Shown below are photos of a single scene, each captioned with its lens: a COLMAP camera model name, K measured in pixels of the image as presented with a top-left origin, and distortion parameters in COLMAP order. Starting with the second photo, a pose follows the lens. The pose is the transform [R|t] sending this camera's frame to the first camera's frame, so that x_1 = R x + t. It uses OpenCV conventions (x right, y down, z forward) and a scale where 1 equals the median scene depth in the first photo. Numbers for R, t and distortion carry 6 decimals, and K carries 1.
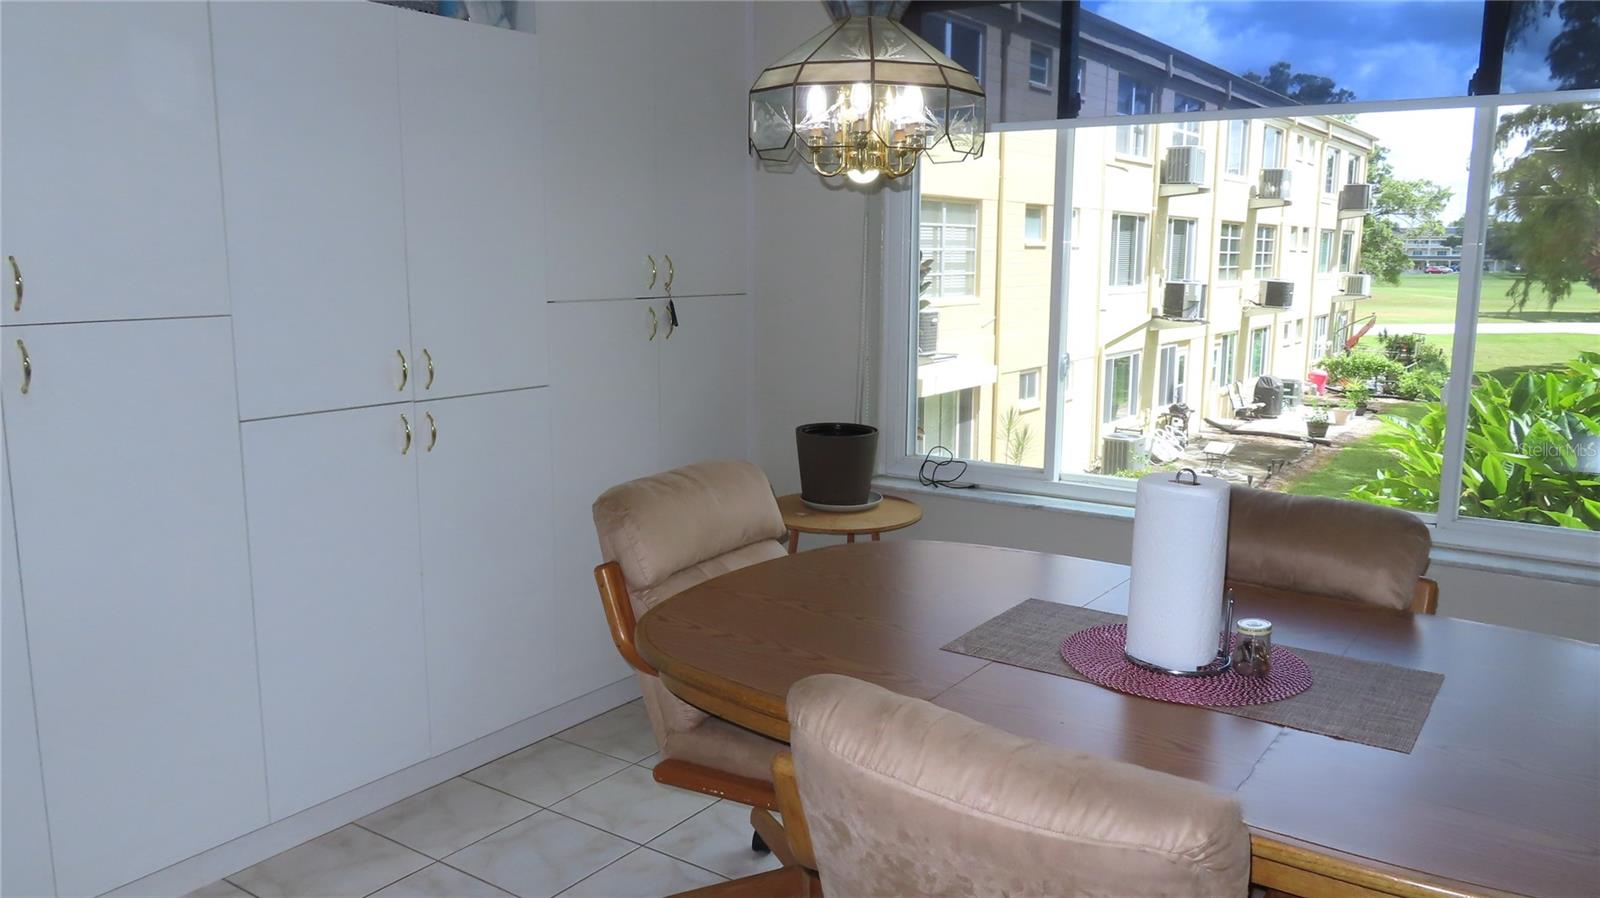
lens RADIAL K [[1182.6, 0, 800.0], [0, 1182.6, 449.0], [0, 0, 1]] dist [-0.004136, -0.004435]
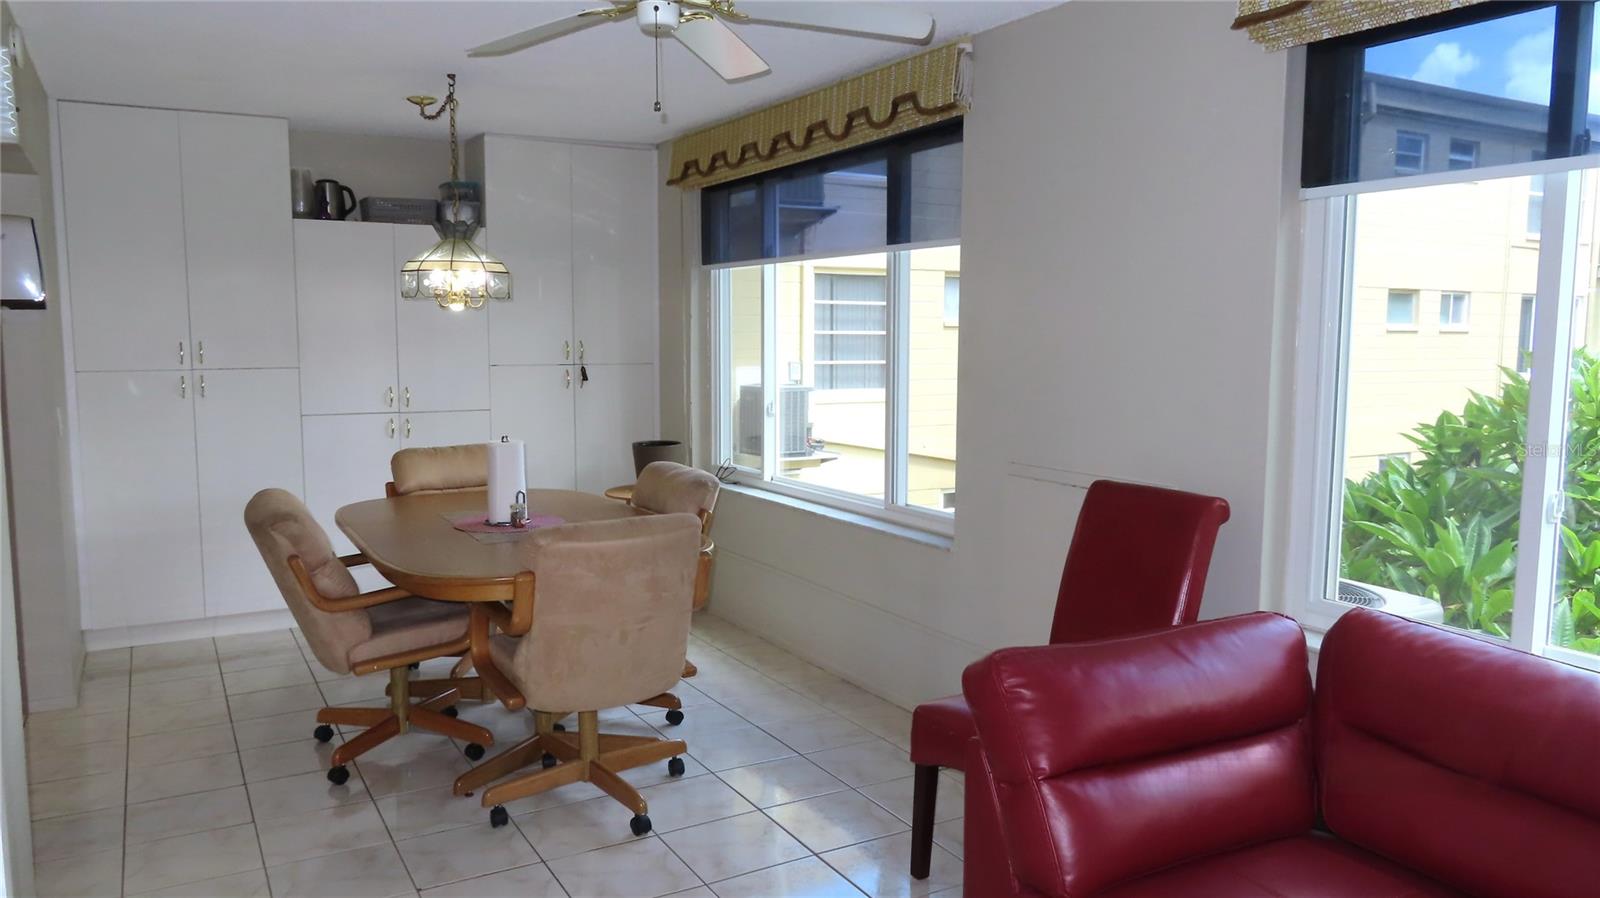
lens RADIAL K [[1207.8, 0, 800.0], [0, 1207.8, 449.0], [0, 0, 1]] dist [-0.030129, -0.004177]
pose [[0.917121, 0.035533, -0.397022, 0.127588], [-0.064642, 0.996093, -0.060175, 0.011398], [0.393332, 0.080853, 0.915834, -0.067882]]
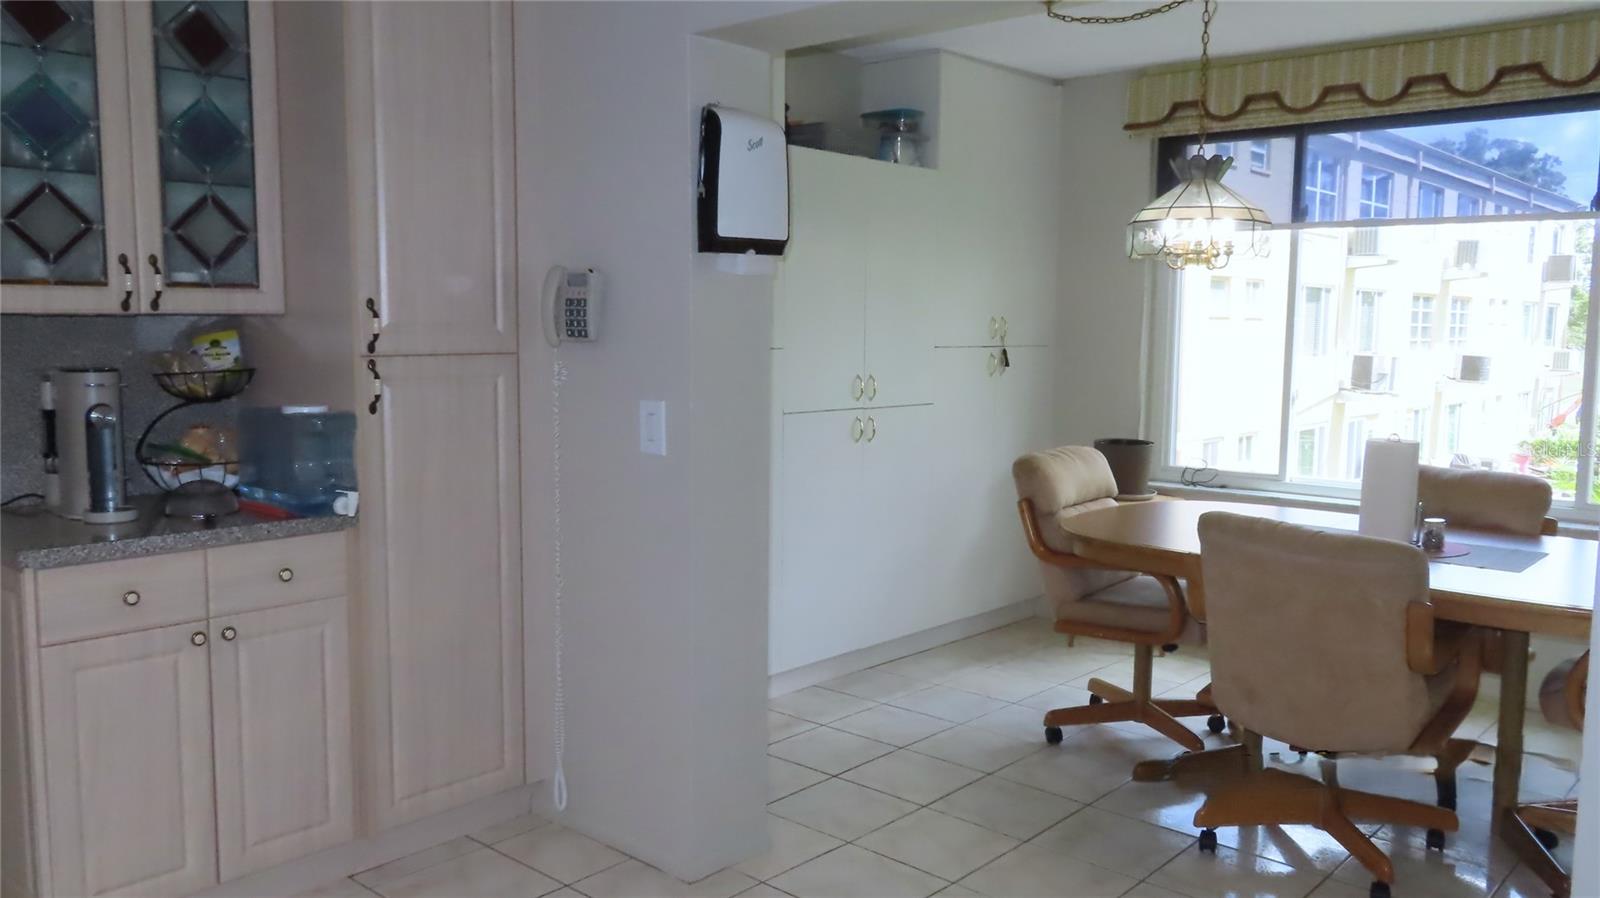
lens RADIAL K [[1236.6, 0, 800.0], [0, 1236.6, 449.0], [0, 0, 1]] dist [-0.008155, 0.007131]
pose [[0.992788, 0.018931, -0.118376, -0.024958], [-0.026321, 0.997780, -0.061181, 0.012973], [0.116955, 0.063856, 0.991082, -0.069116]]
